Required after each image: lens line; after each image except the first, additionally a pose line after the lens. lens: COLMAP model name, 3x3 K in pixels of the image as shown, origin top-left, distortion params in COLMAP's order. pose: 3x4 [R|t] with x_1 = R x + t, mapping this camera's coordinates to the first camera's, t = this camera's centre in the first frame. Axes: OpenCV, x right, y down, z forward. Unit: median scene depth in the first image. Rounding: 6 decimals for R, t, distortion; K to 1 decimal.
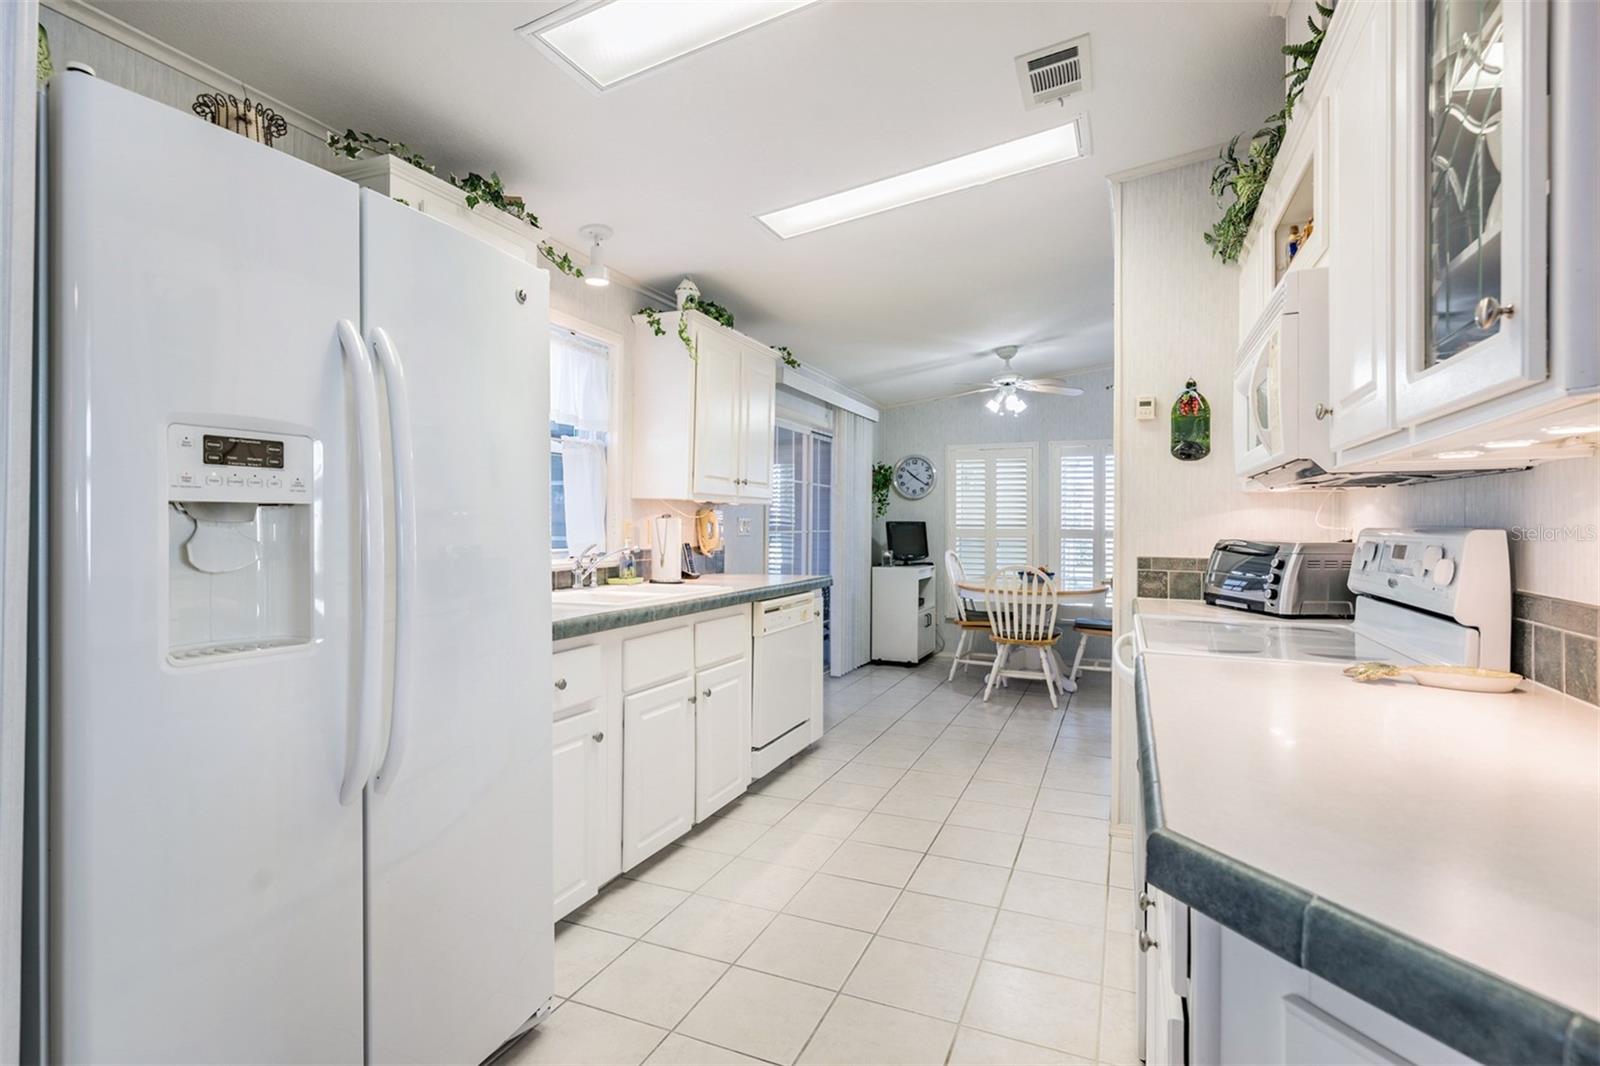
lens RADIAL K [[774.8, 0, 800.0], [0, 774.8, 533.0], [0, 0, 1]] dist [0.000250, -0.000347]
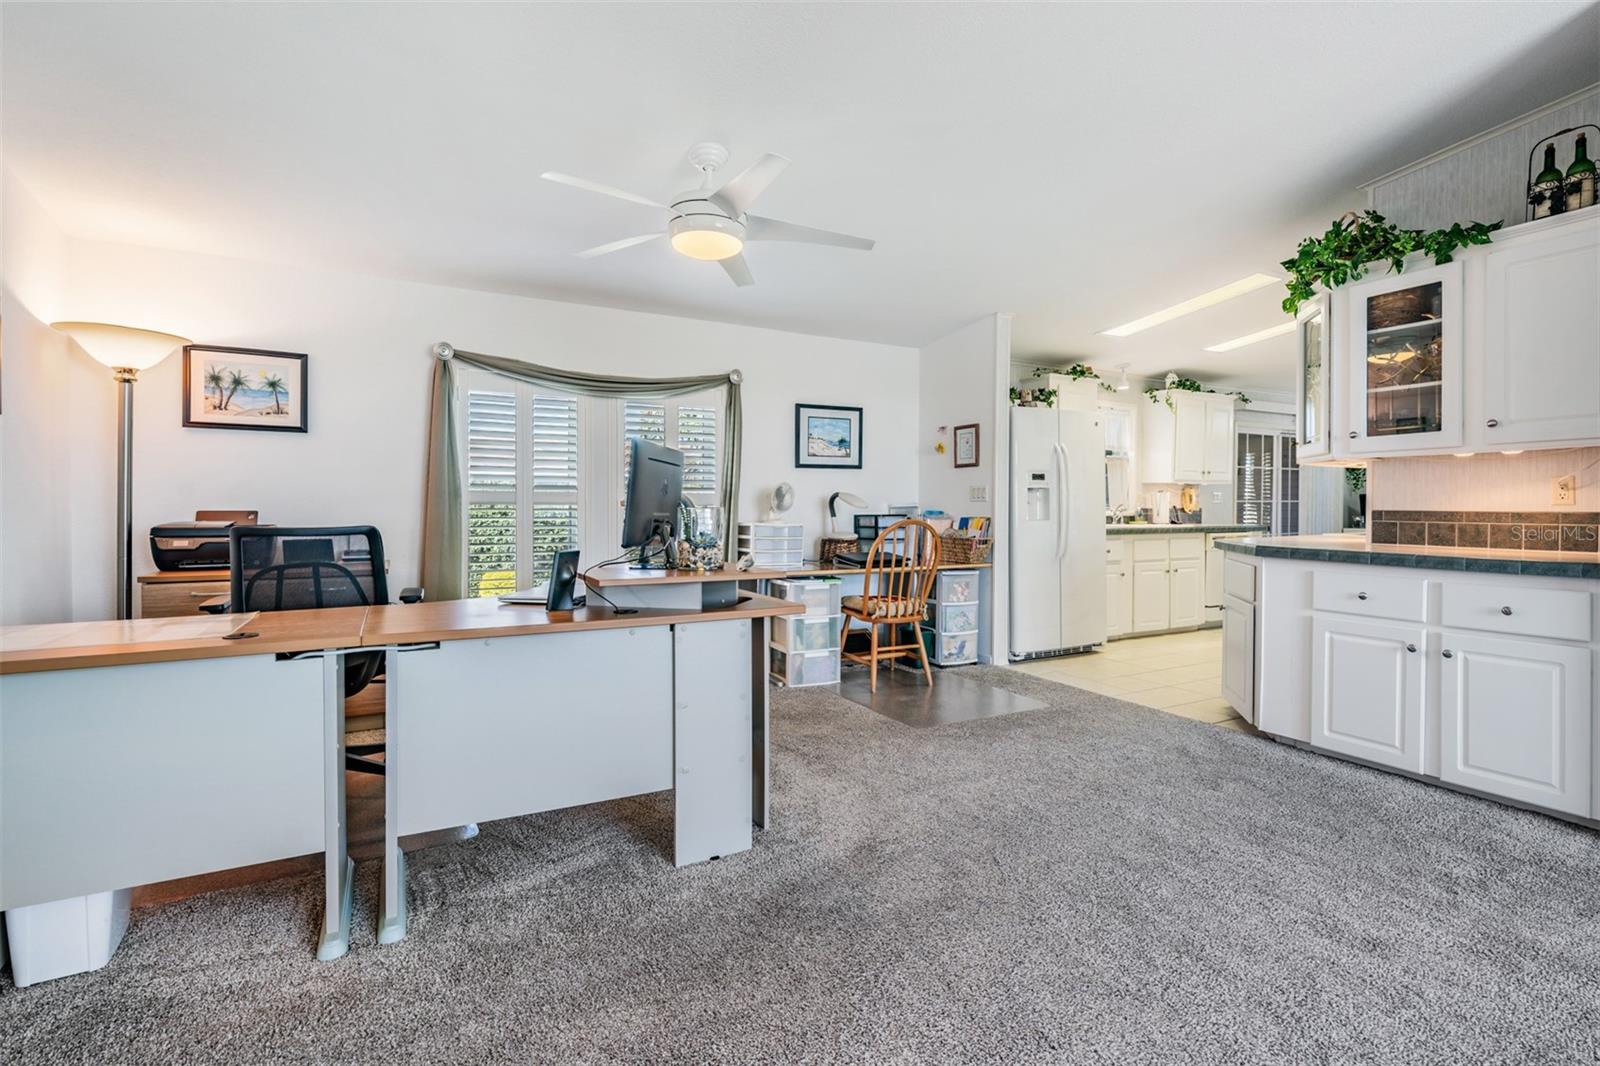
lens RADIAL K [[751.7, 0, 796.8], [0, 751.7, 515.2], [0, 0, 1]] dist [0.001533, -0.000256]
pose [[0.780919, 0.001985, -0.624630, 0.290983], [-0.001517, 0.999998, 0.001282, 0.036766], [0.624631, -0.000054, 0.780920, -1.043038]]
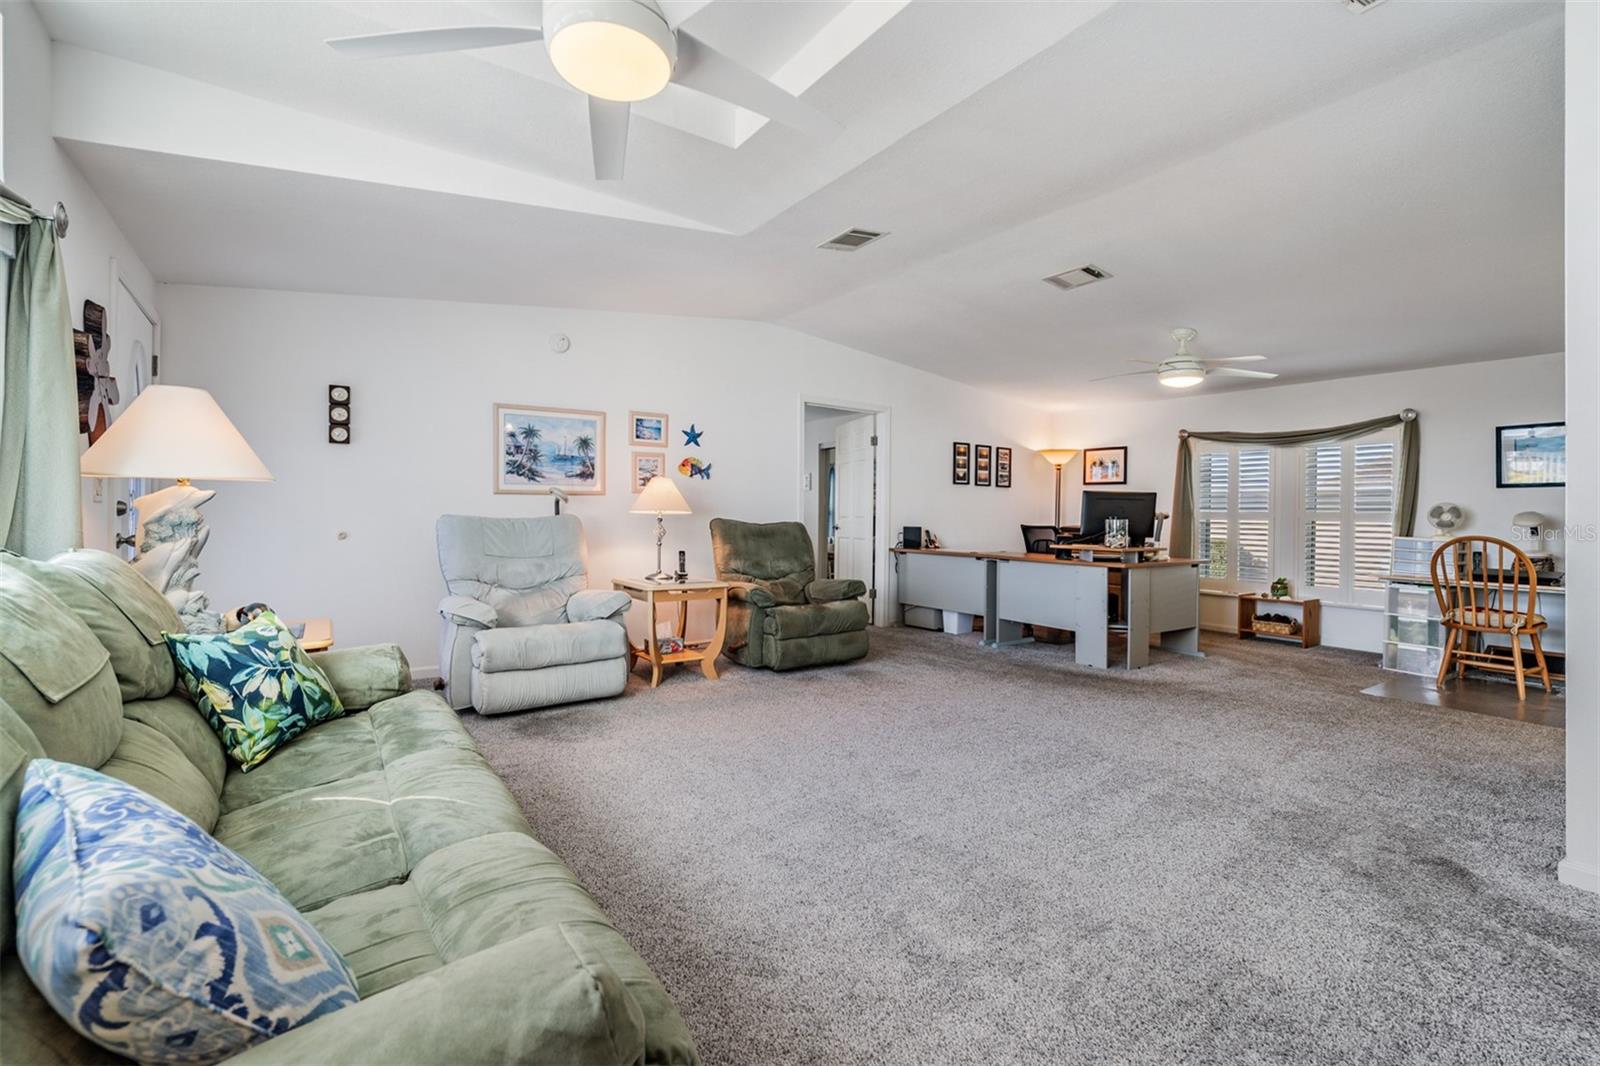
lens RADIAL K [[705.0, 0, 798.7], [0, 705.0, 513.5], [0, 0, 1]] dist [-0.000115, -0.000360]
pose [[-0.533328, -0.017124, -0.845735, 1.315944], [-0.025701, 0.999662, -0.004033, 0.040848], [0.845518, 0.019585, -0.533588, -0.367281]]
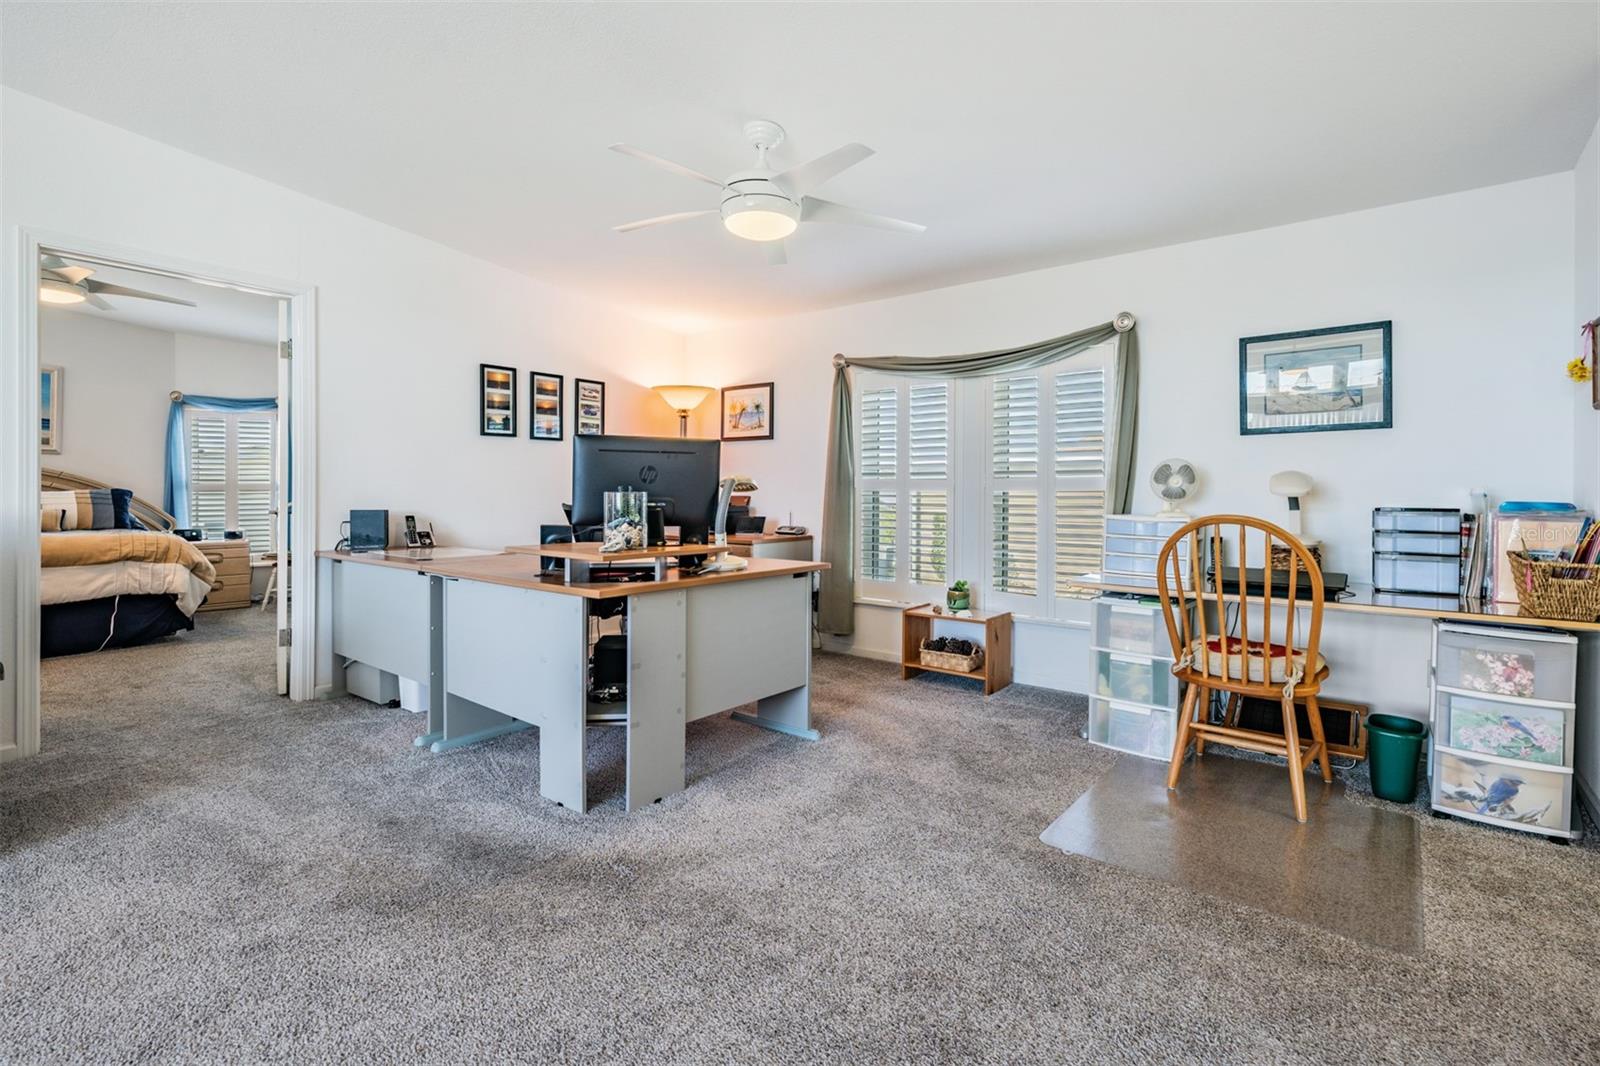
lens RADIAL K [[737.3, 0, 794.8], [0, 737.3, 496.7], [0, 0, 1]] dist [0.000706, 0.000151]
pose [[-0.274202, -0.003457, -0.961666, 0.445219], [-0.012646, 0.999920, 0.000011, 0.033359], [0.961589, 0.012165, -0.274224, -0.227446]]
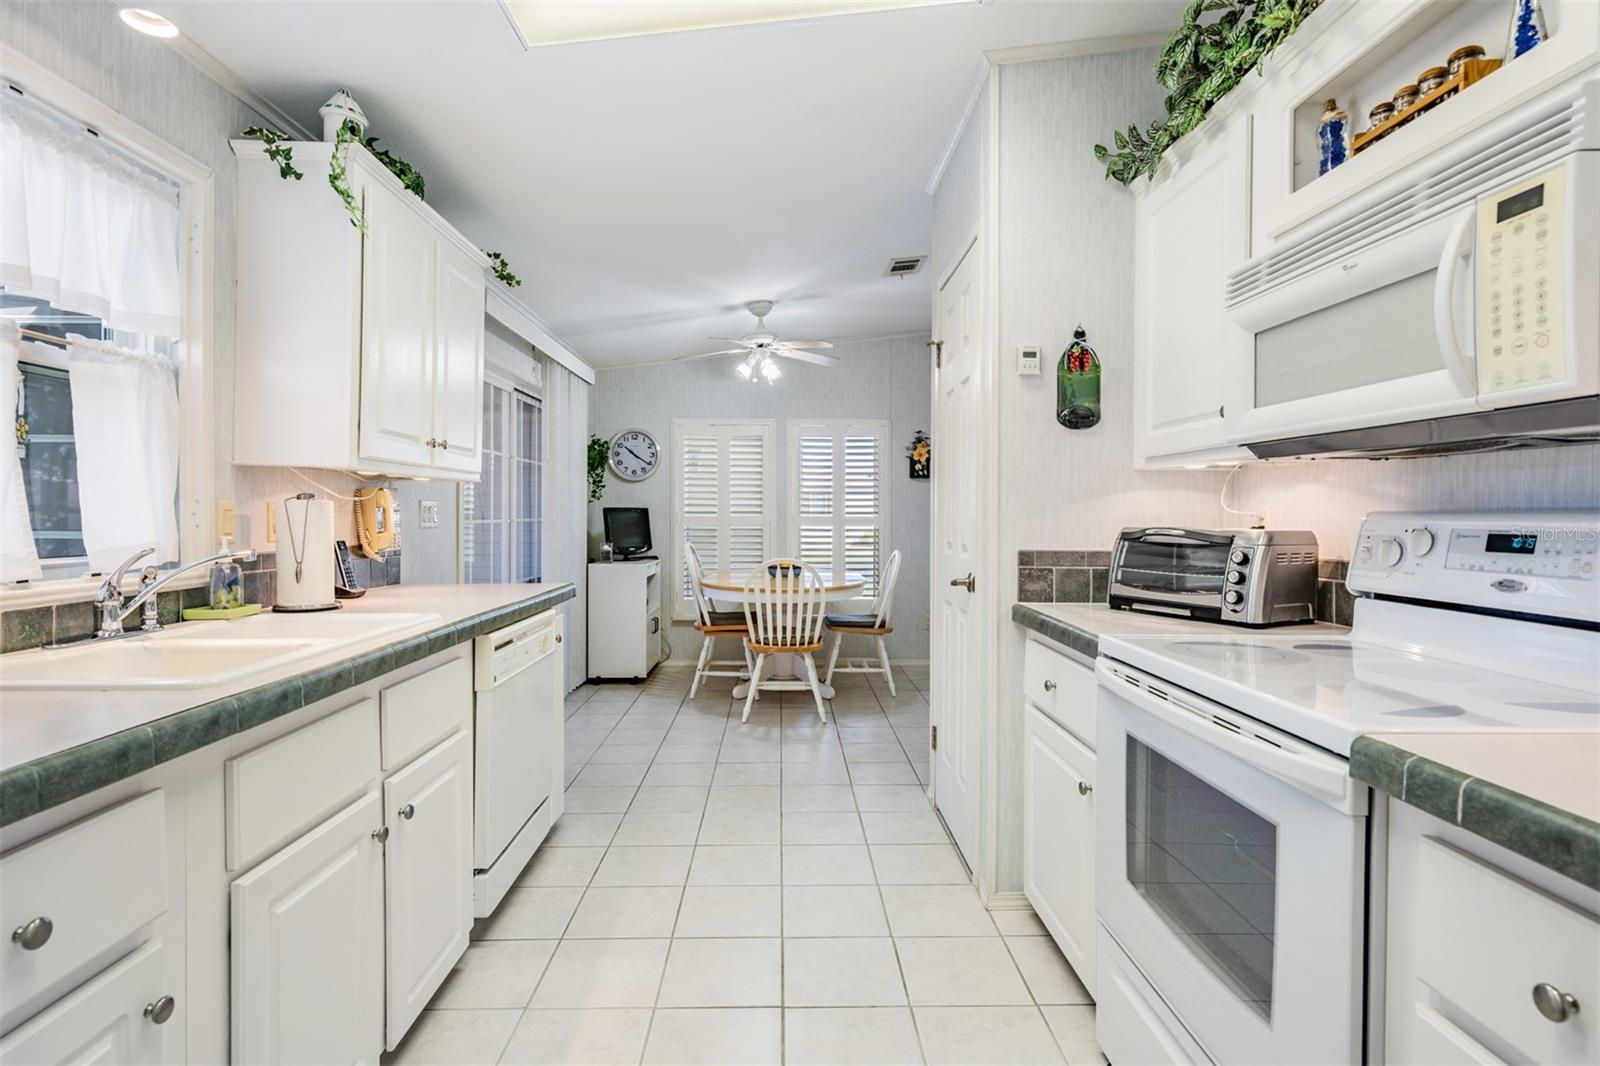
lens RADIAL K [[782.6, 0, 798.0], [0, 782.6, 526.6], [0, 0, 1]] dist [0.001205, -0.001141]
pose [[0.912848, -0.009385, 0.408193, -0.070765], [0.006328, 0.999941, 0.008838, -0.001388], [-0.408251, -0.005485, 0.912853, 0.291543]]
